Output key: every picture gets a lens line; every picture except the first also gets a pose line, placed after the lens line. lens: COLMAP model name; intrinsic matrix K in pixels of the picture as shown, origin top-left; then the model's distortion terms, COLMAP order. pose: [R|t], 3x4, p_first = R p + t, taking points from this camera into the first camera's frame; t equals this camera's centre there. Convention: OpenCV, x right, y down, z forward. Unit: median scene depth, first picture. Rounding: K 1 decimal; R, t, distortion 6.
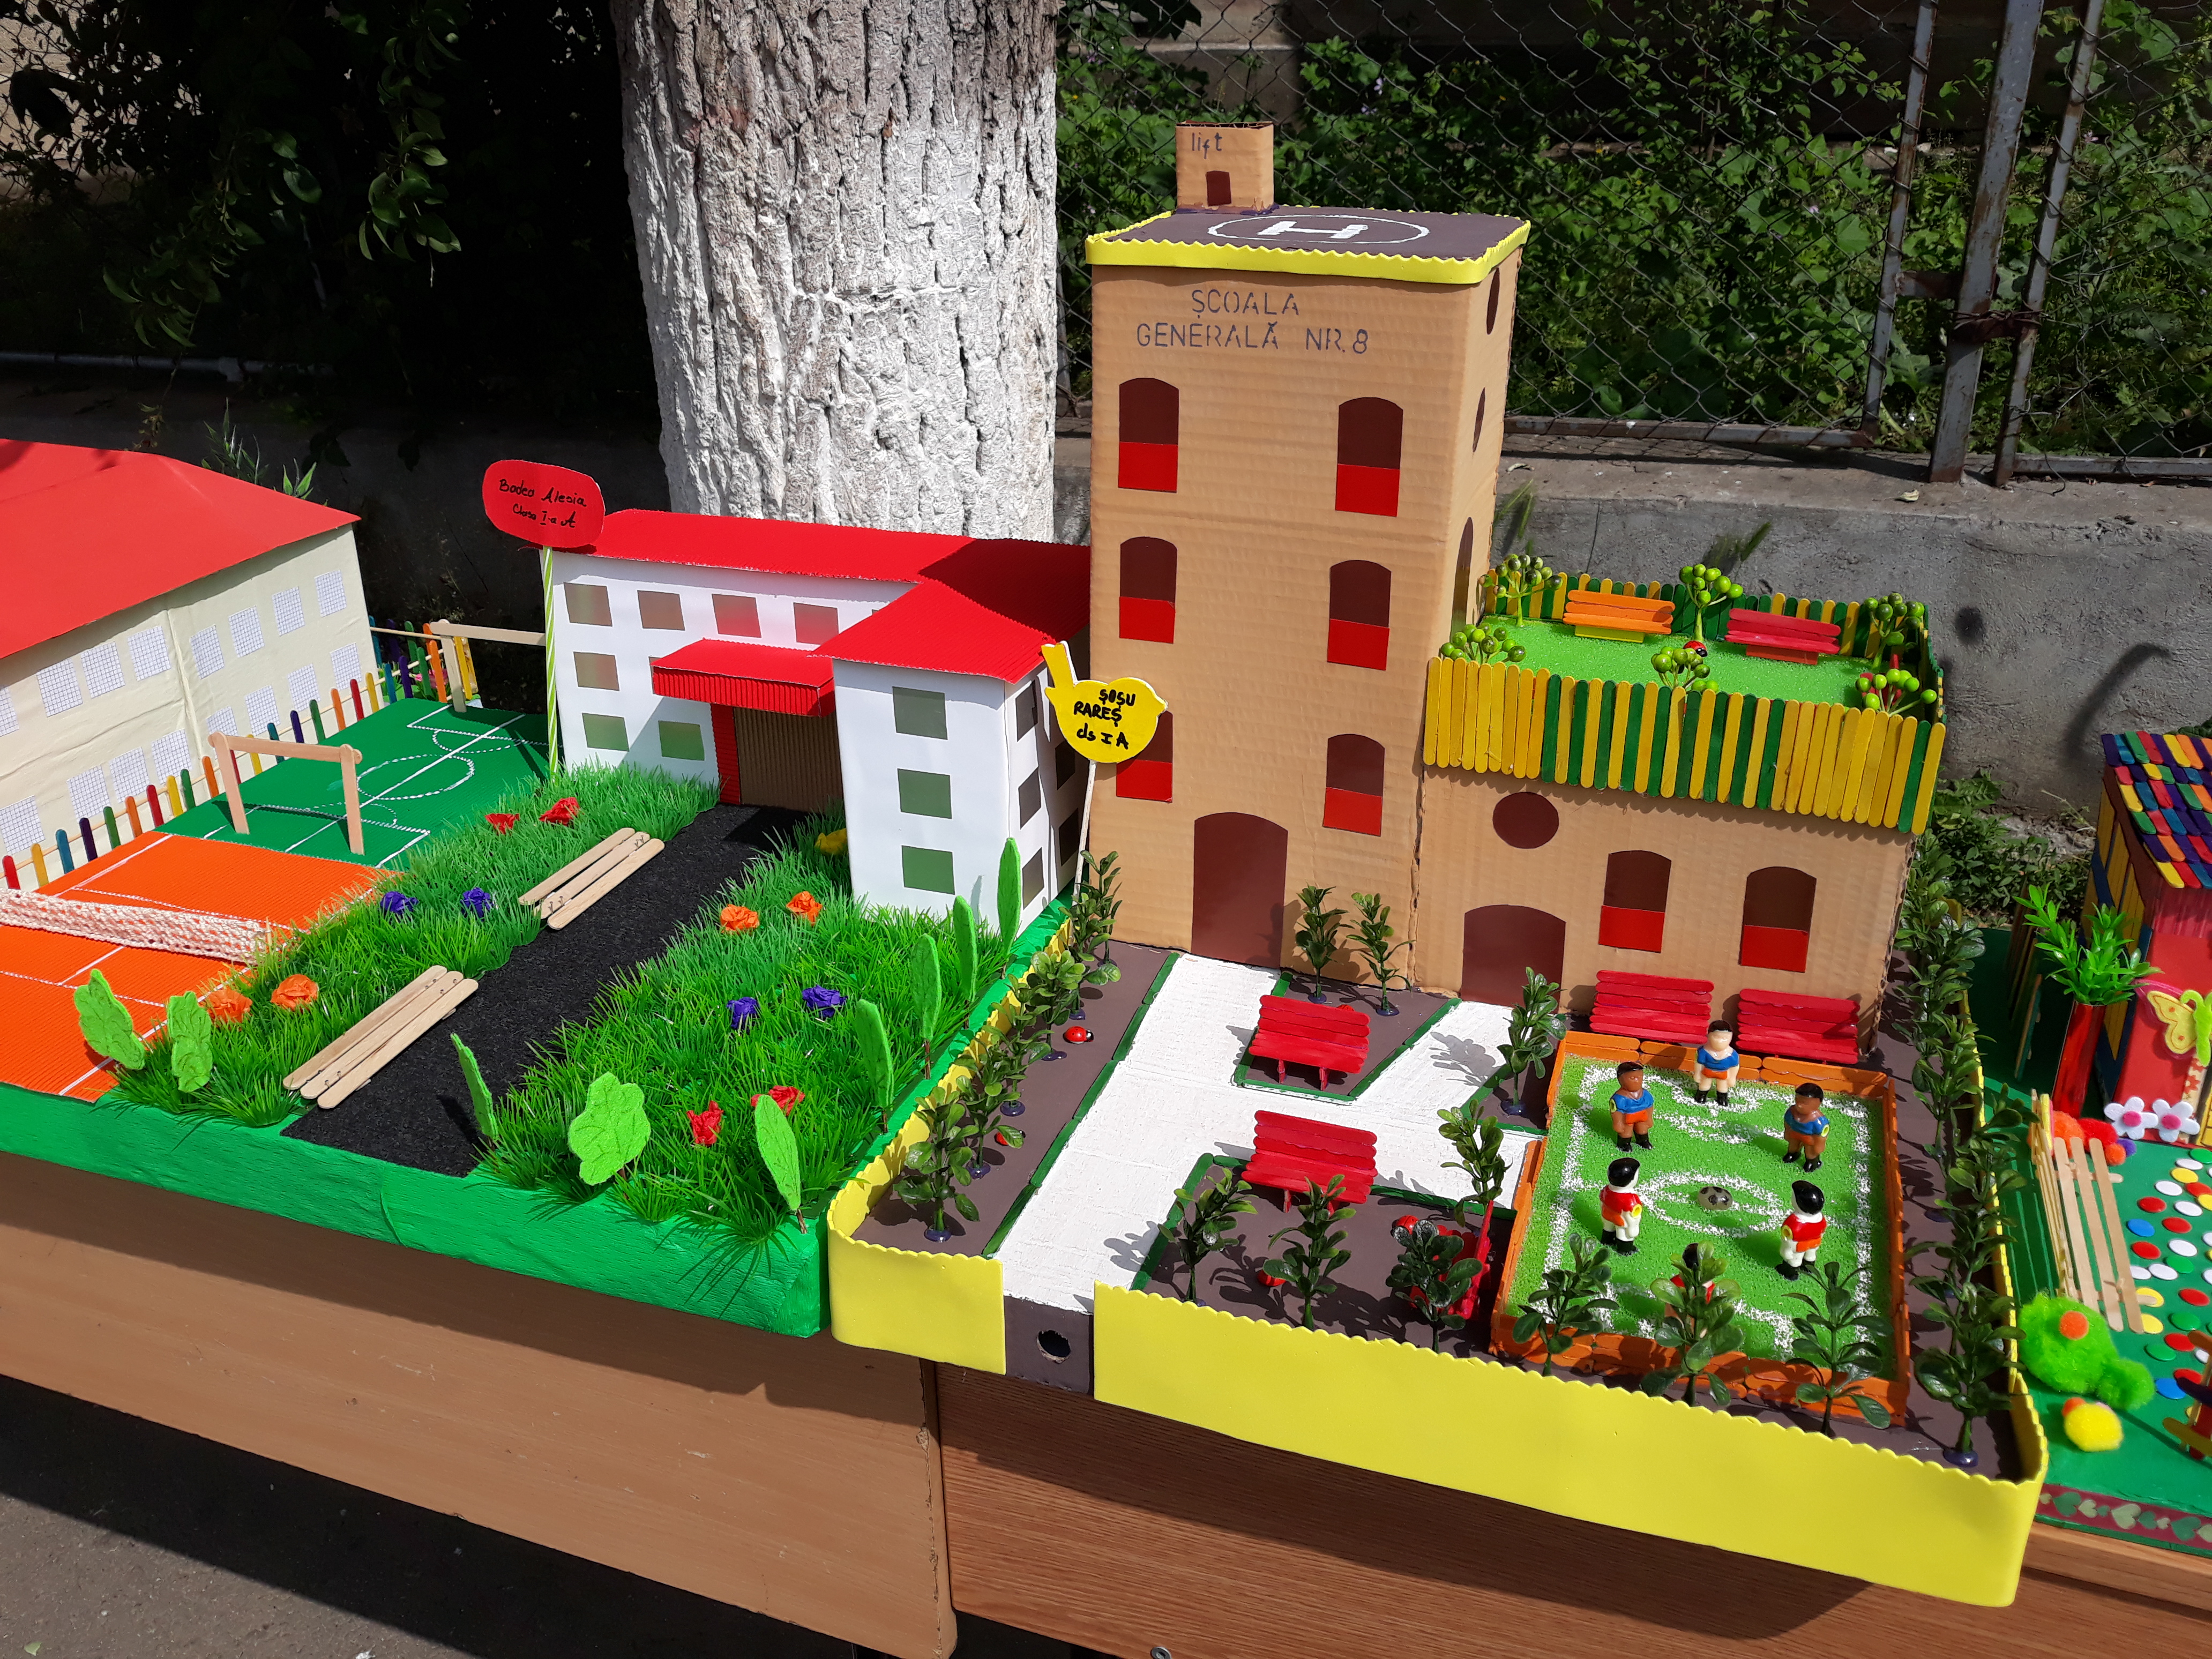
lens RADIAL K [[1805.2, 0, 1122.6], [0, 1805.2, 808.8], [0, 0, 1]] dist [0.040624, -0.060951]
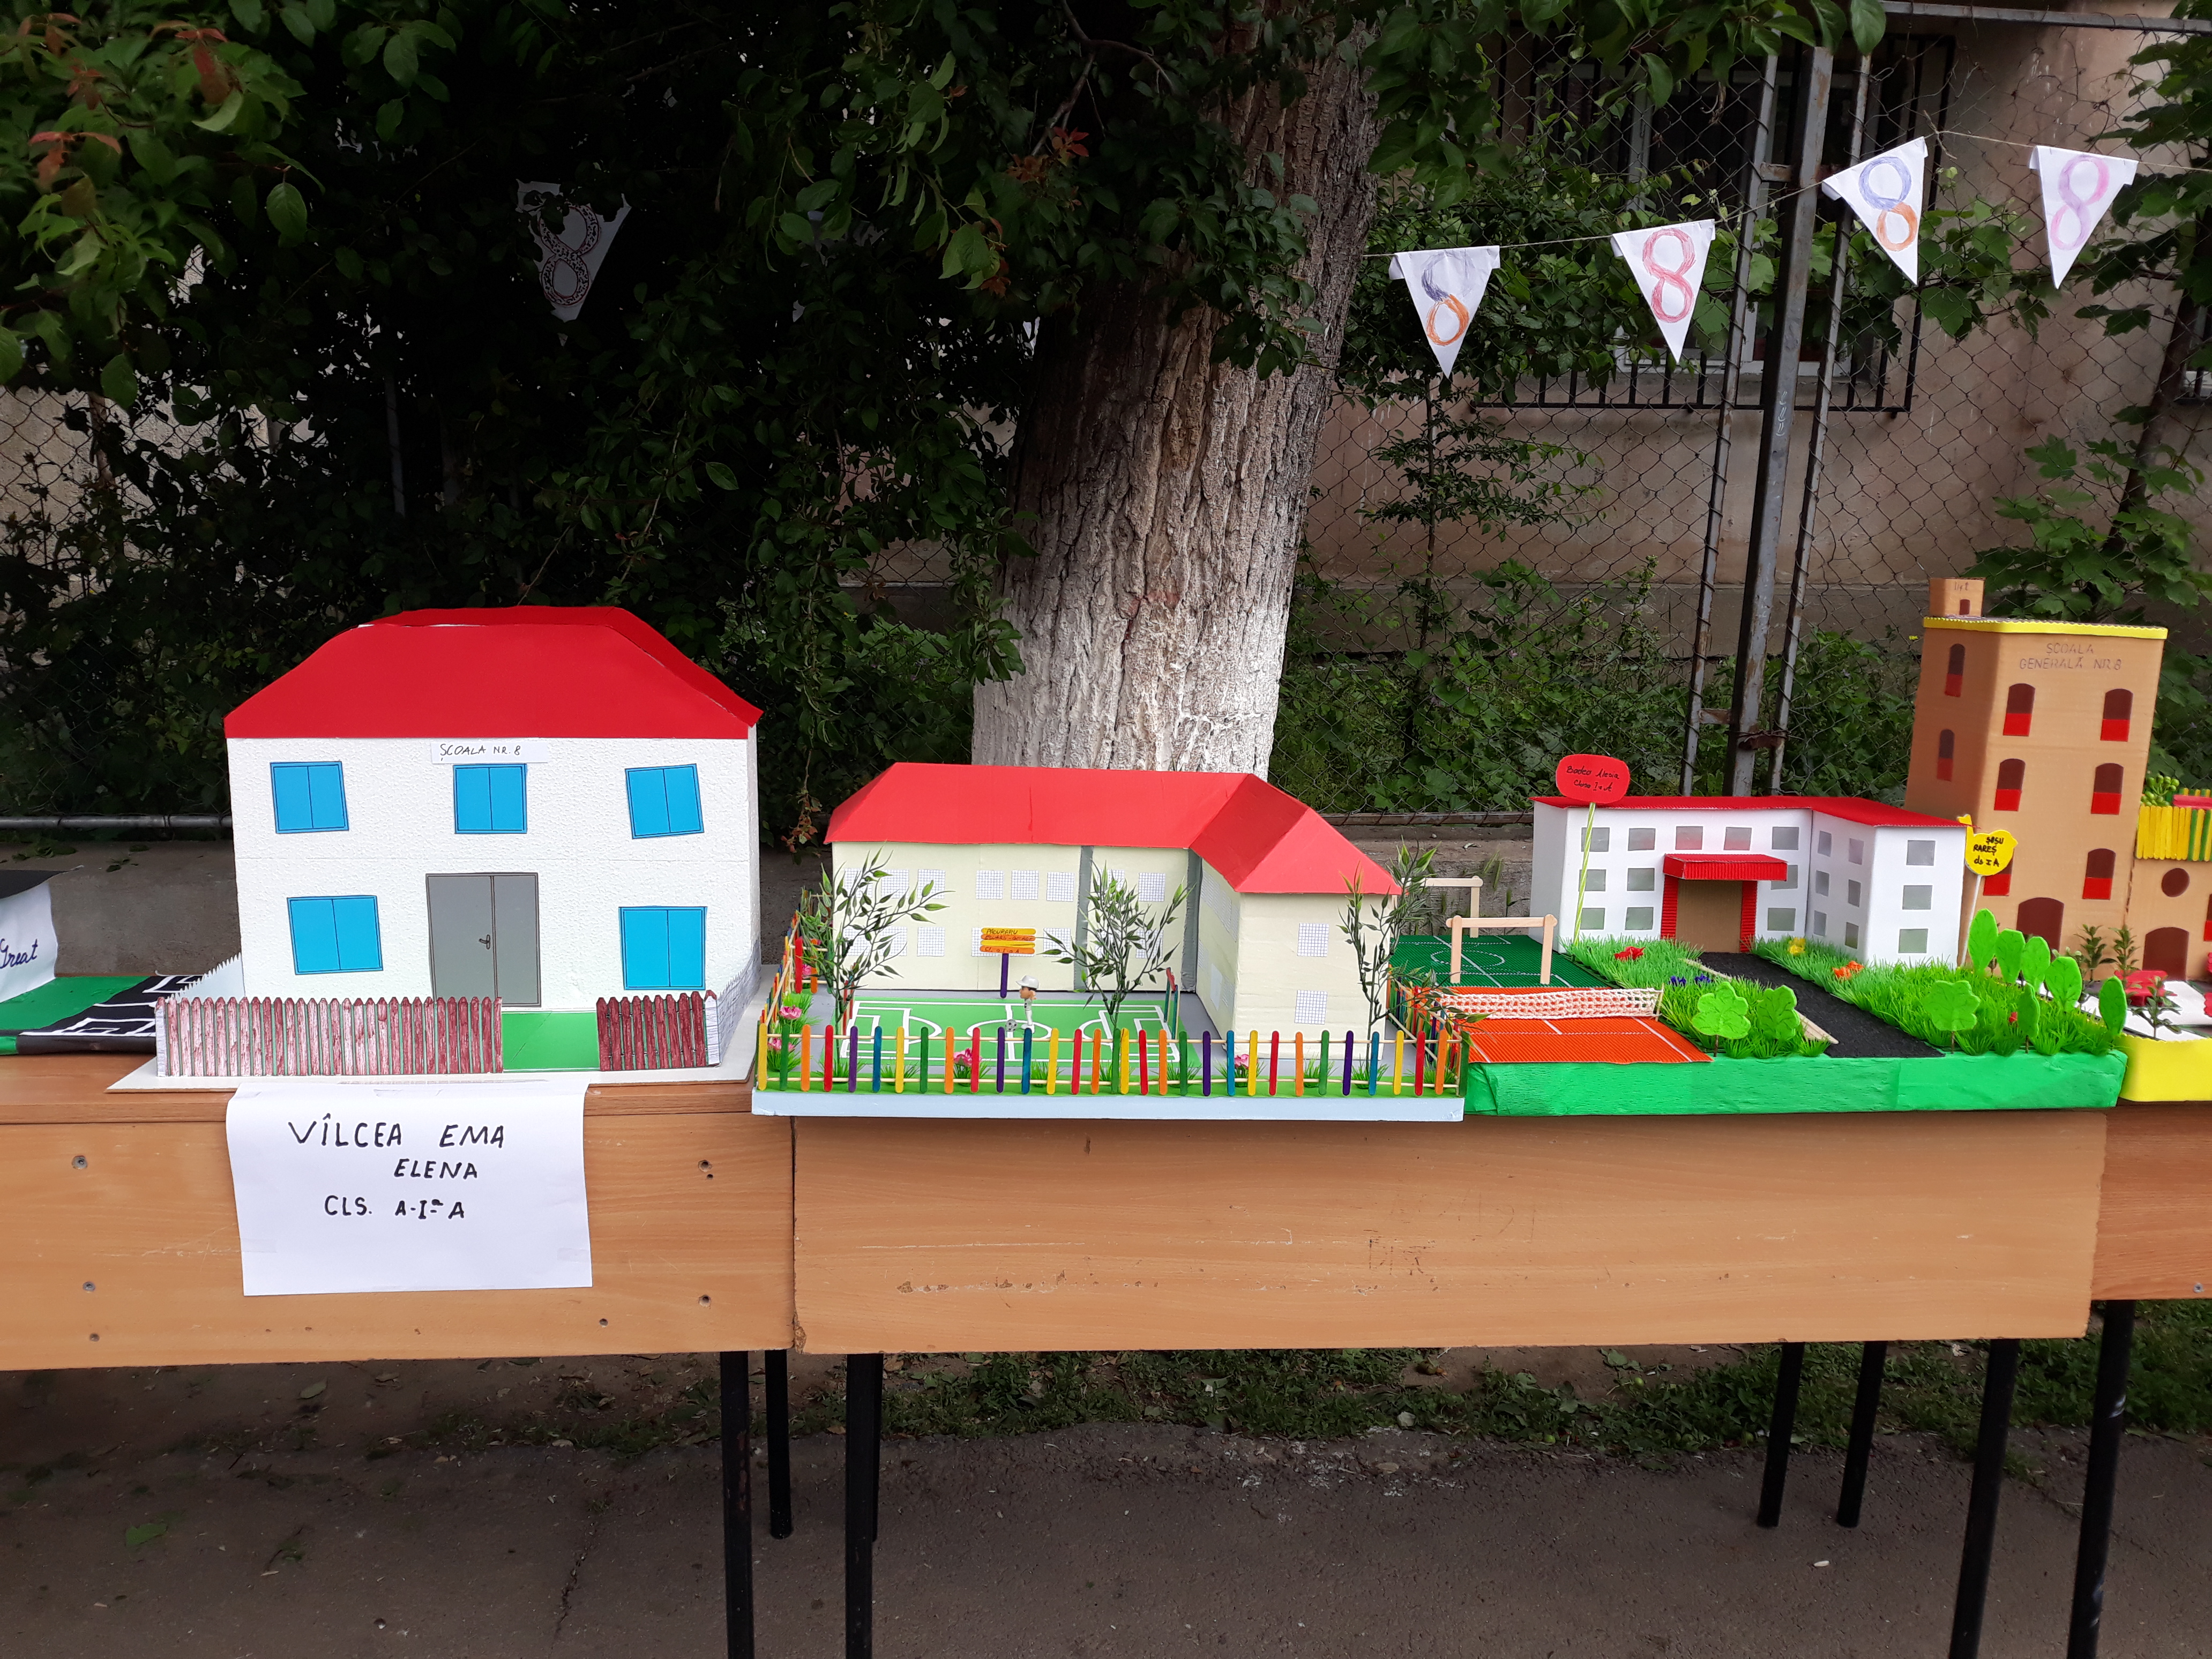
lens RADIAL K [[1805.2, 0, 1116.8], [0, 1805.2, 835.9], [0, 0, 1]] dist [0.040624, -0.060951]
pose [[0.905349, -0.031954, 0.423464, -0.868199], [0.144165, 0.961074, -0.235697, 0.133819], [-0.399449, 0.274437, 0.874714, -0.185925]]
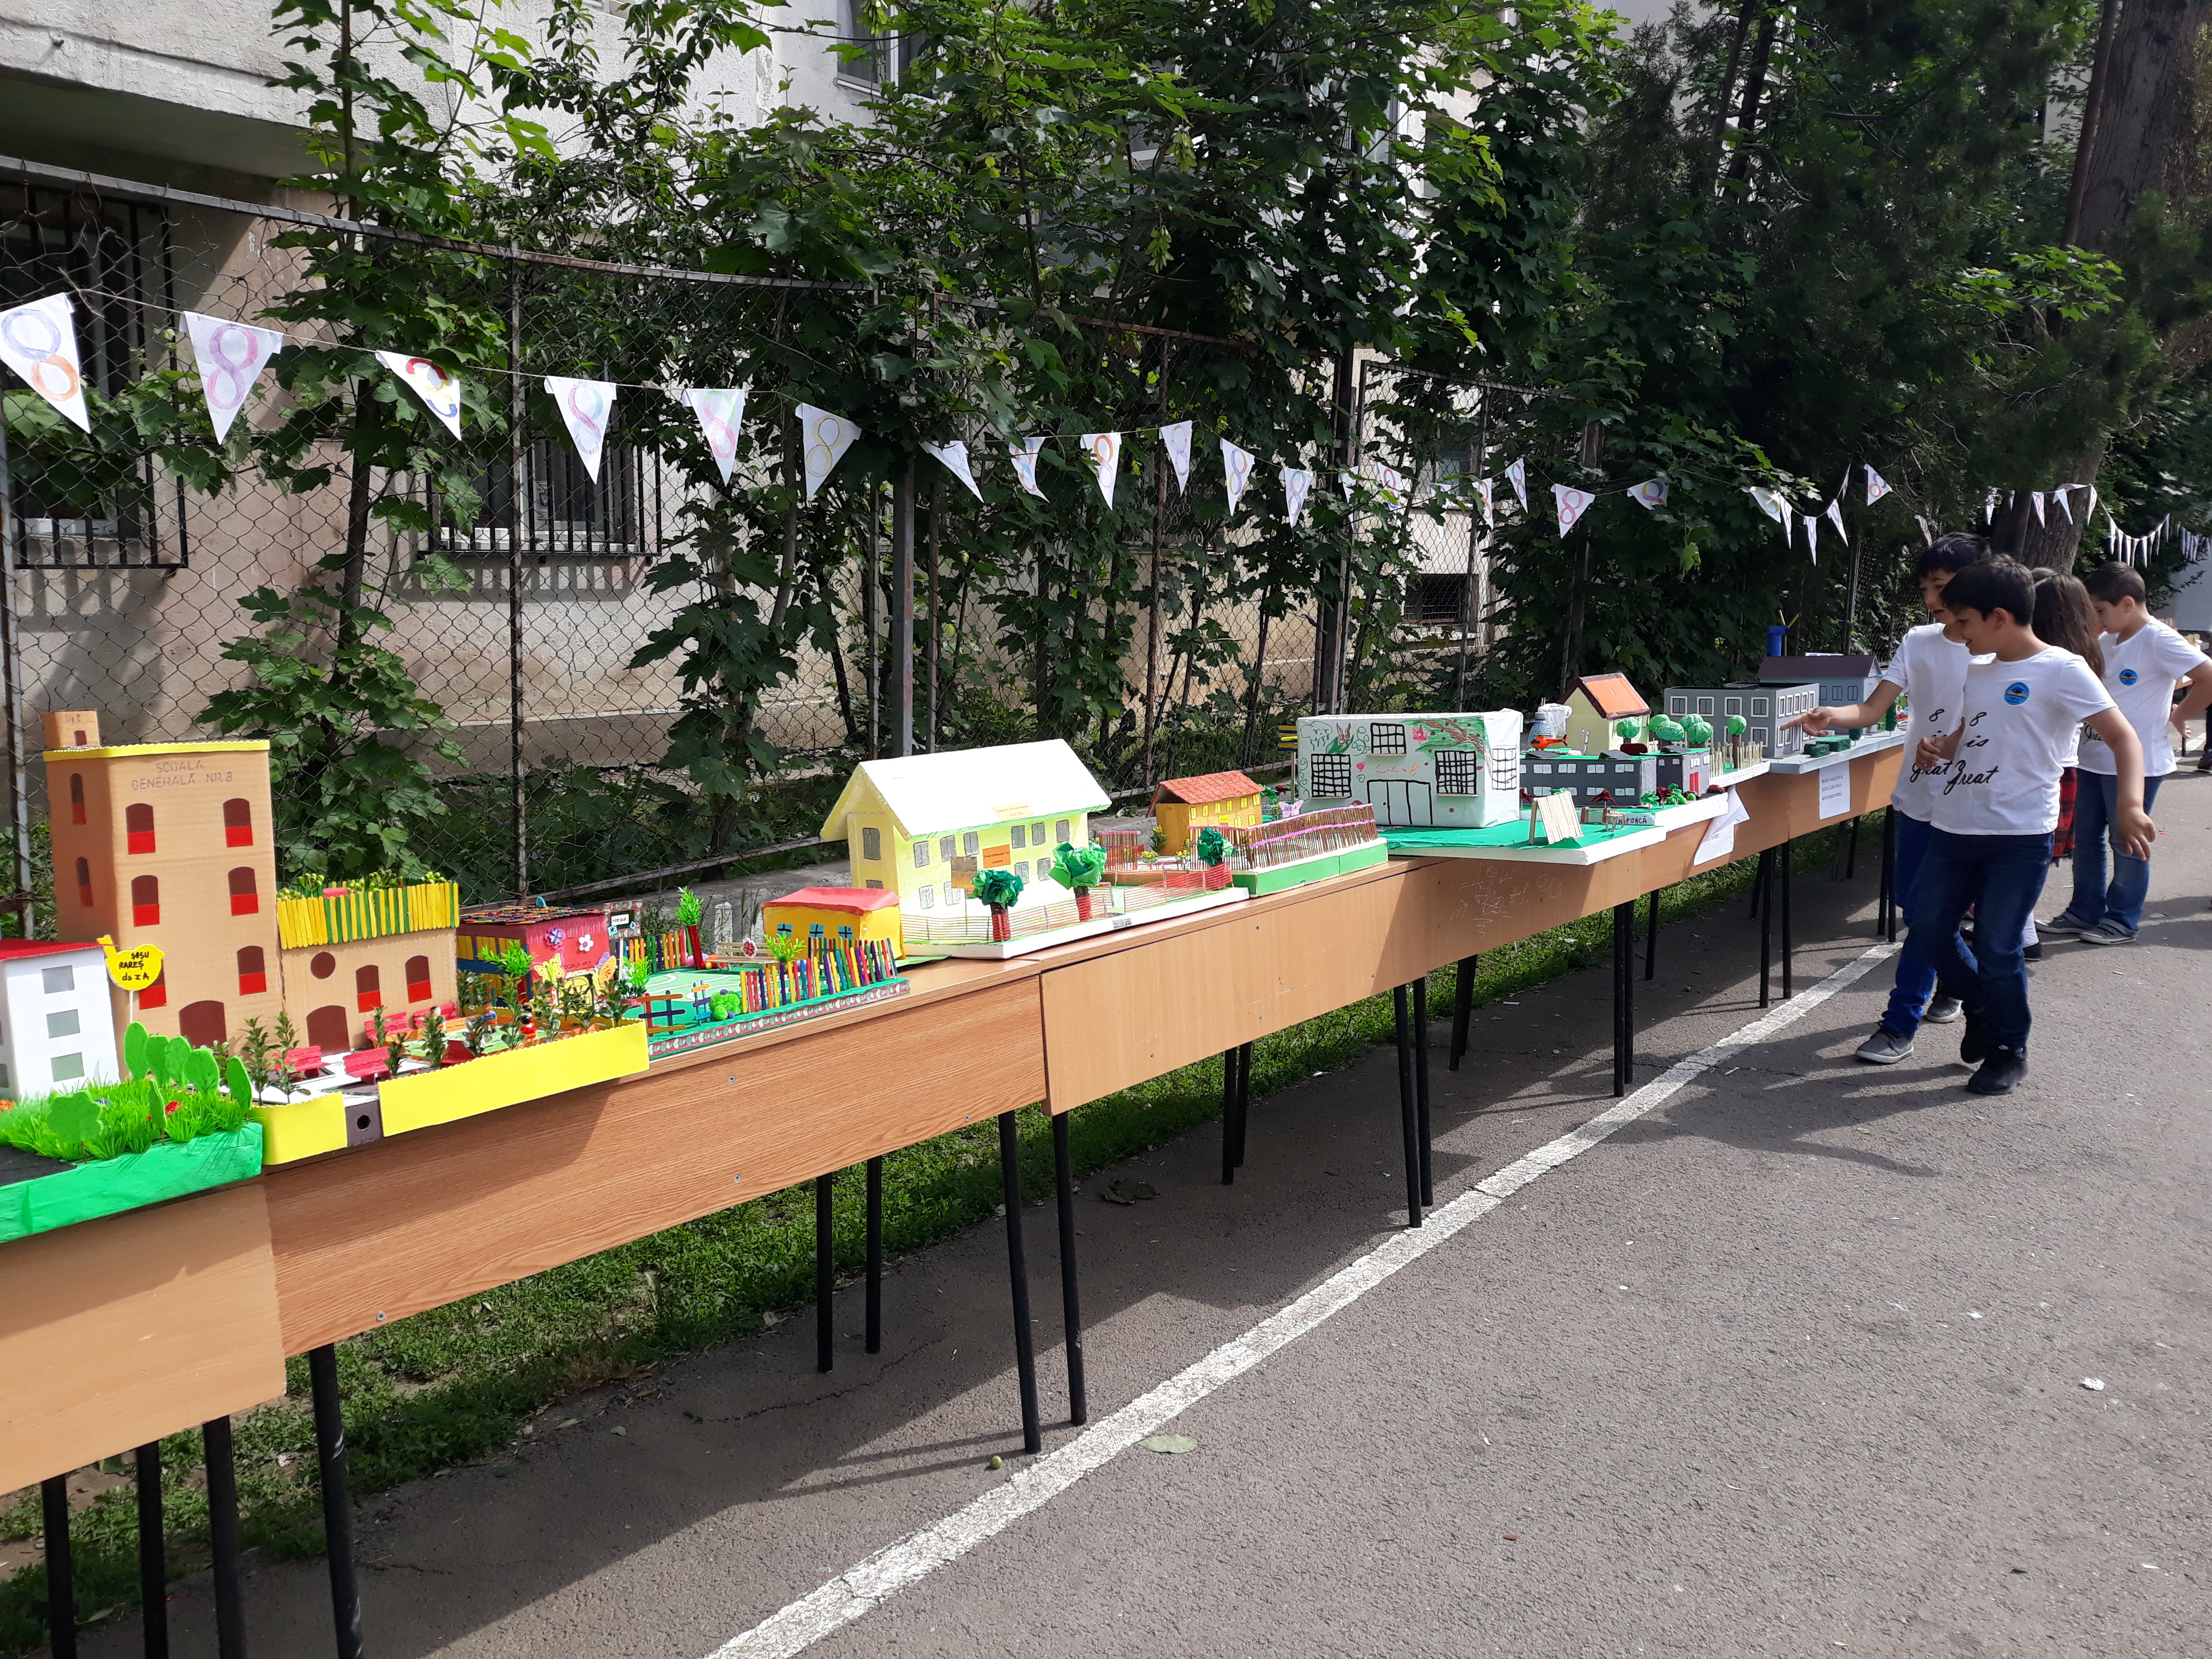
lens RADIAL K [[1805.2, 0, 1109.3], [0, 1805.2, 828.7], [0, 0, 1]] dist [0.040624, -0.060951]
pose [[0.292199, -0.079764, 0.953026, -0.828734], [0.442675, 0.894615, -0.060850, 0.214303], [-0.847737, 0.439661, 0.296715, -0.313666]]
